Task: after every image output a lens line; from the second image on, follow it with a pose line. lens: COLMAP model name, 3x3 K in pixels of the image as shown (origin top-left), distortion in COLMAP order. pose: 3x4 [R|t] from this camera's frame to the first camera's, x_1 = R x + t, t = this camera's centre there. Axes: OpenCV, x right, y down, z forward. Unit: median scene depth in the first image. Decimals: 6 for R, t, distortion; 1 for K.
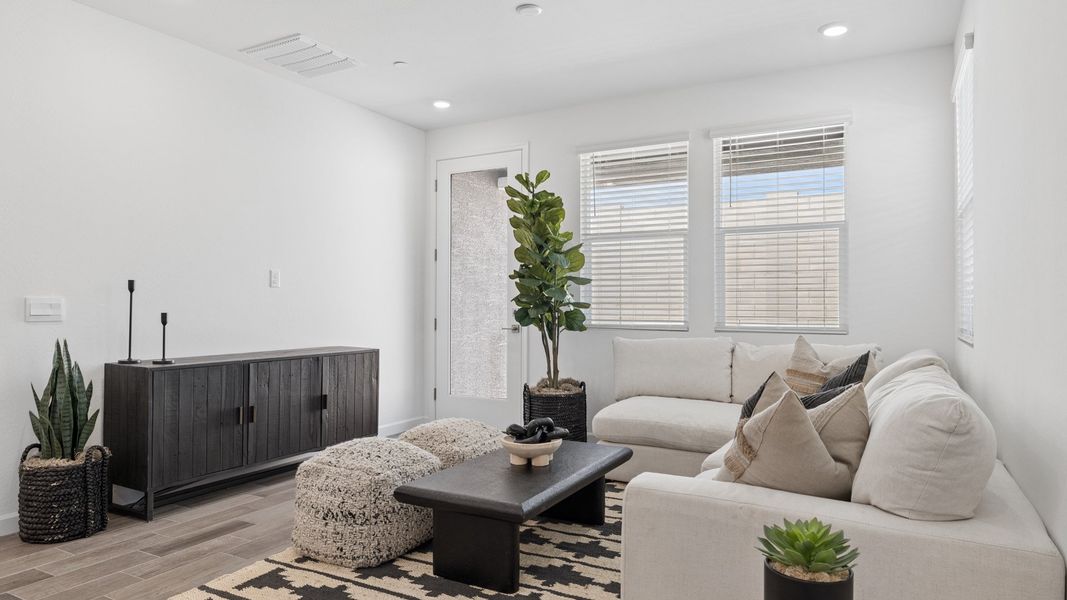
lens RADIAL K [[648.1, 0, 541.7], [0, 648.1, 299.6], [0, 0, 1]] dist [0.001090, -0.000888]
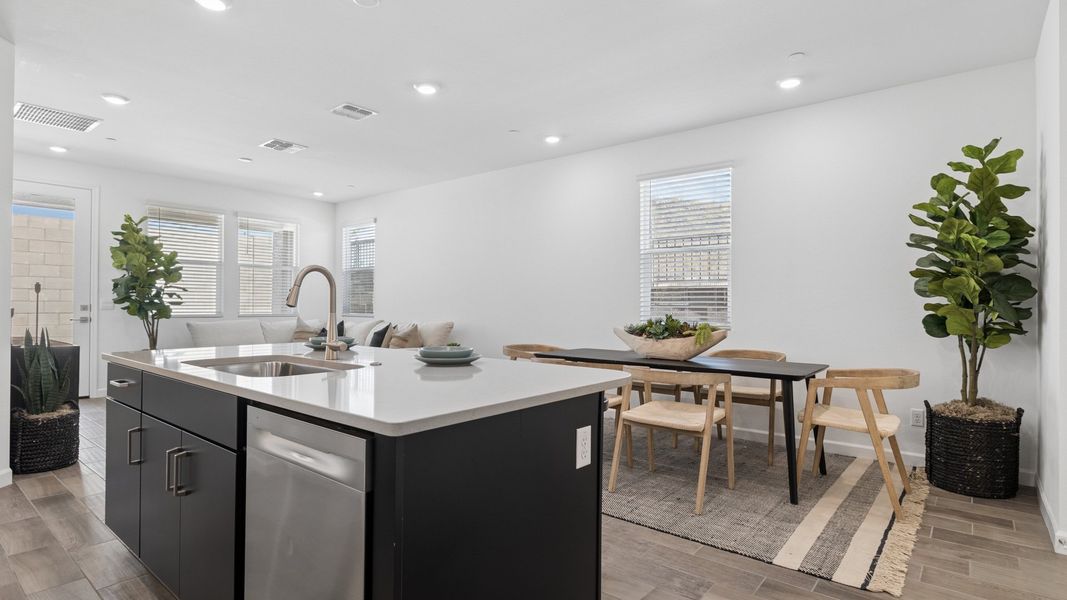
lens RADIAL K [[534.3, 0, 534.7], [0, 534.3, 301.1], [0, 0, 1]] dist [-0.003599, 0.000605]
pose [[0.185679, 0.006452, 0.982589, -1.400482], [-0.015141, 0.999879, -0.003704, -0.006948], [-0.982494, -0.014190, 0.185755, -0.204938]]
